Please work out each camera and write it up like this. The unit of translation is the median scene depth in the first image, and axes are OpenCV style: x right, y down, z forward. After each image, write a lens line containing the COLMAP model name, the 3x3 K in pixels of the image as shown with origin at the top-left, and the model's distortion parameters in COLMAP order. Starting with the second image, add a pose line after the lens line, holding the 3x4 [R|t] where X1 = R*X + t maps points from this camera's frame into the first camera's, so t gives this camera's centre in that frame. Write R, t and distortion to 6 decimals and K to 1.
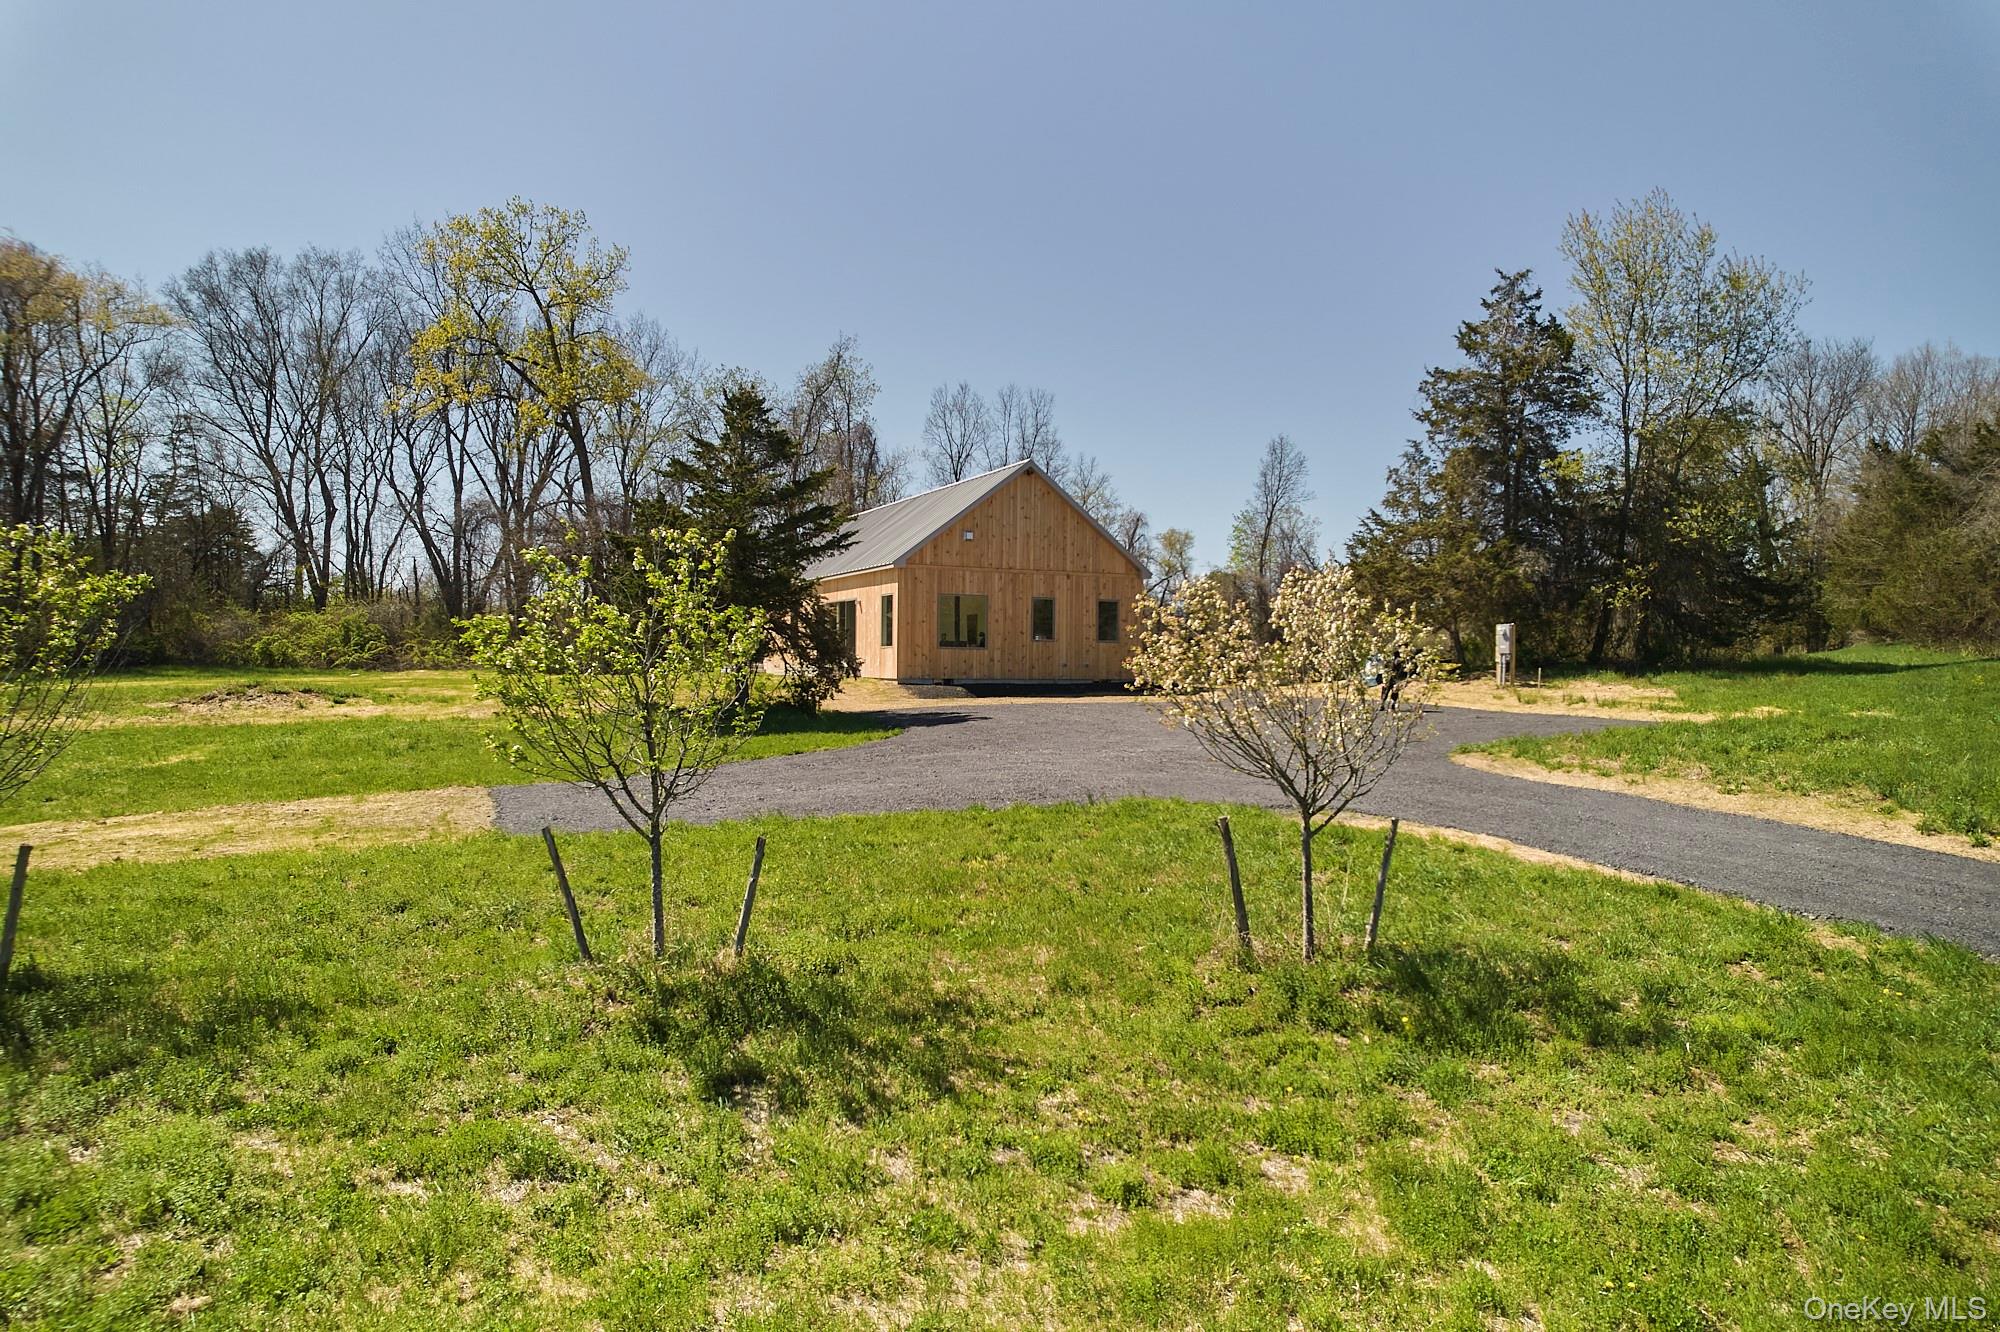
lens RADIAL K [[1299.6, 0, 1000.0], [0, 1299.6, 666.0], [0, 0, 1]] dist [-0.000499, 0.000155]
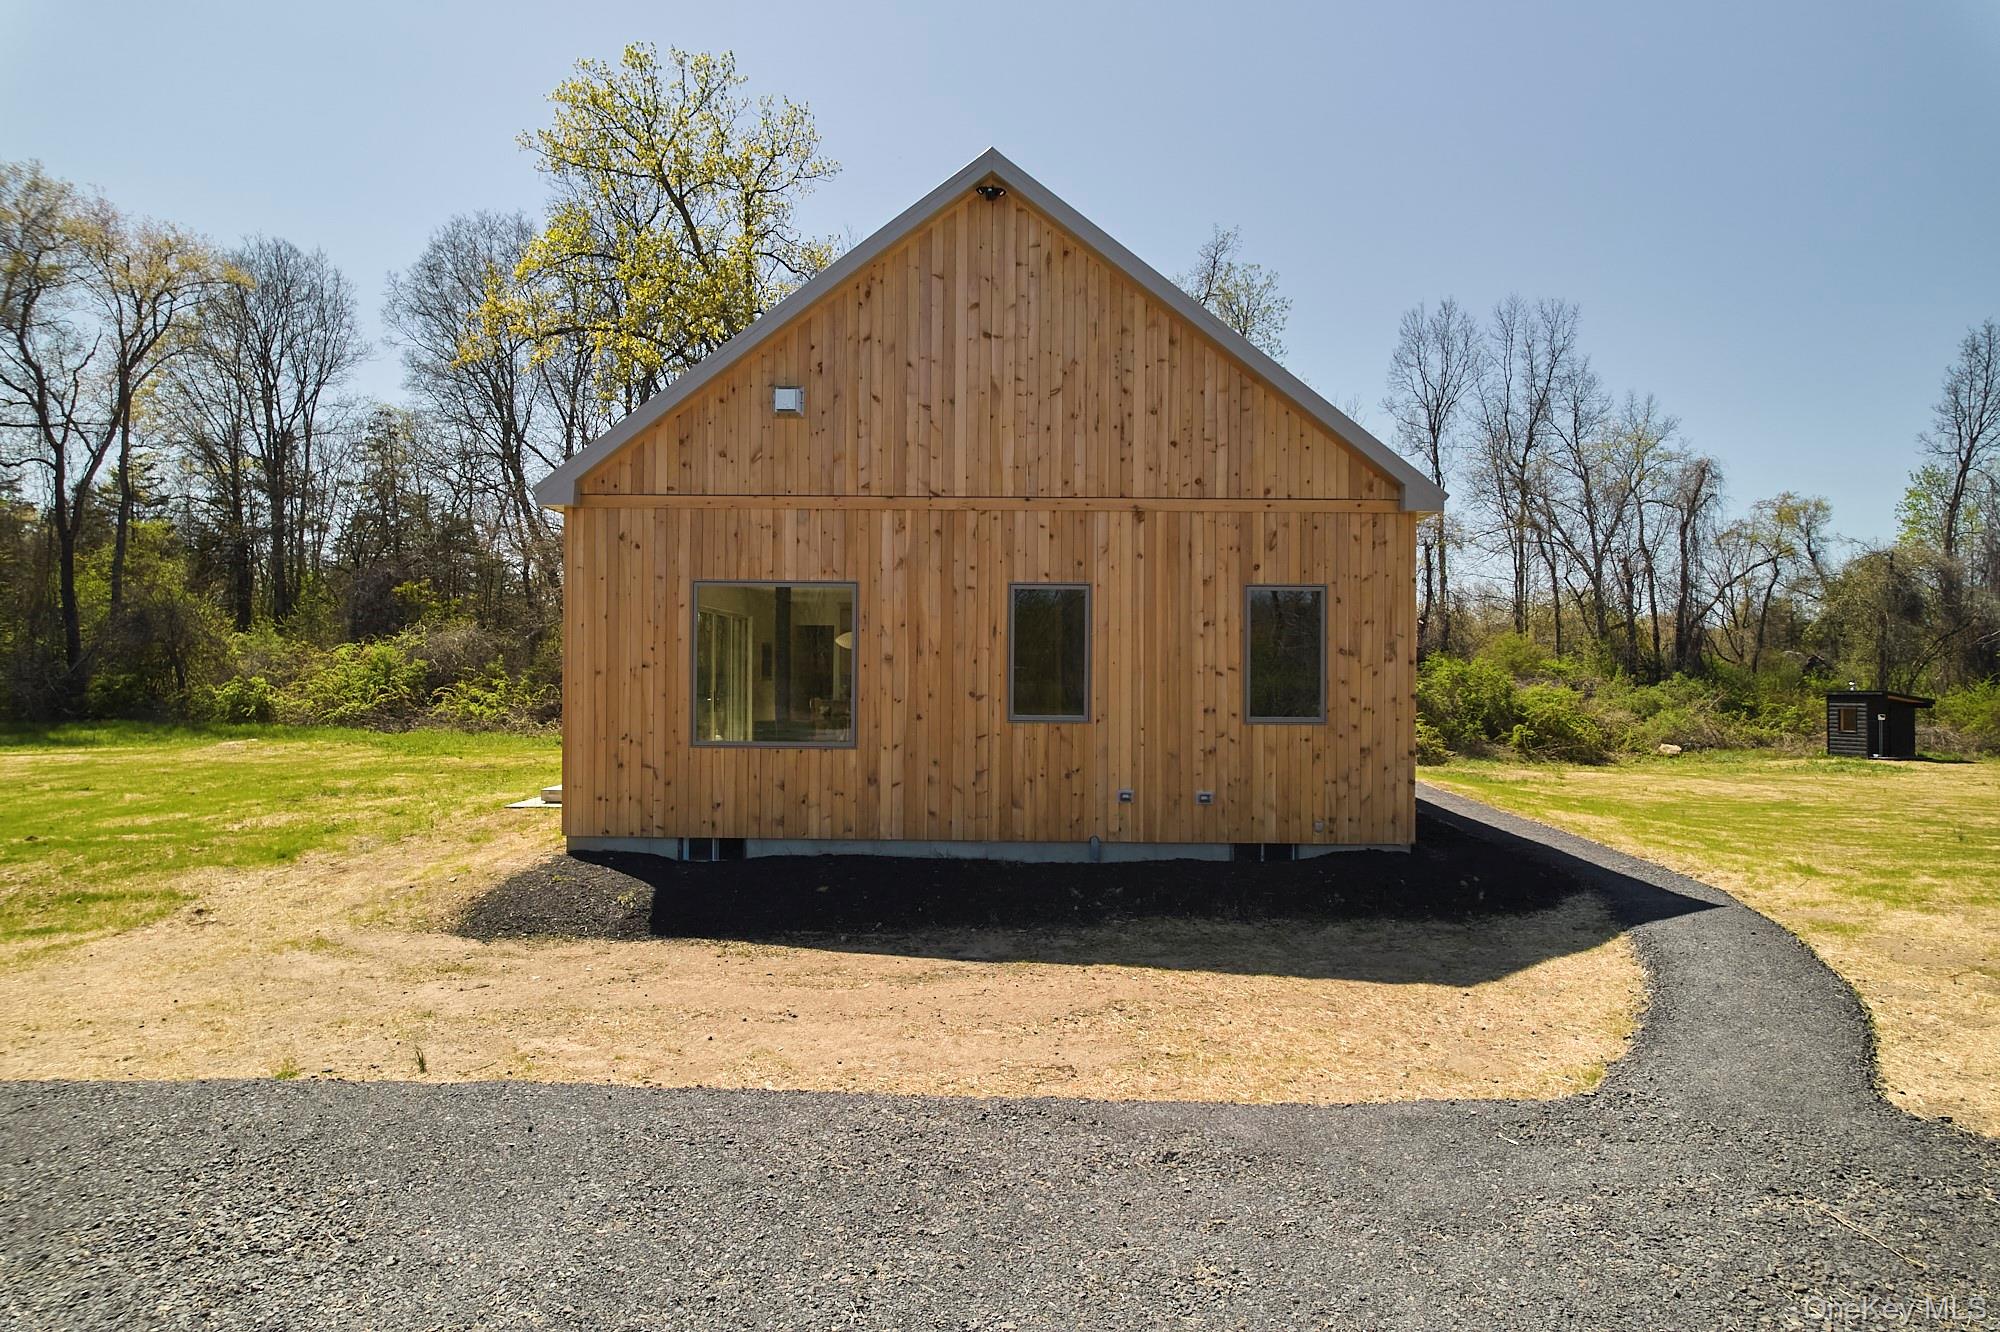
lens RADIAL K [[1299.7, 0, 1000.0], [0, 1299.7, 666.0], [0, 0, 1]] dist [-0.085802, 0.105737]
pose [[0.901890, -0.004210, -0.431946, 0.158634], [0.000305, 0.999958, -0.009109, -0.029766], [0.431966, 0.008083, 0.901853, 0.710098]]
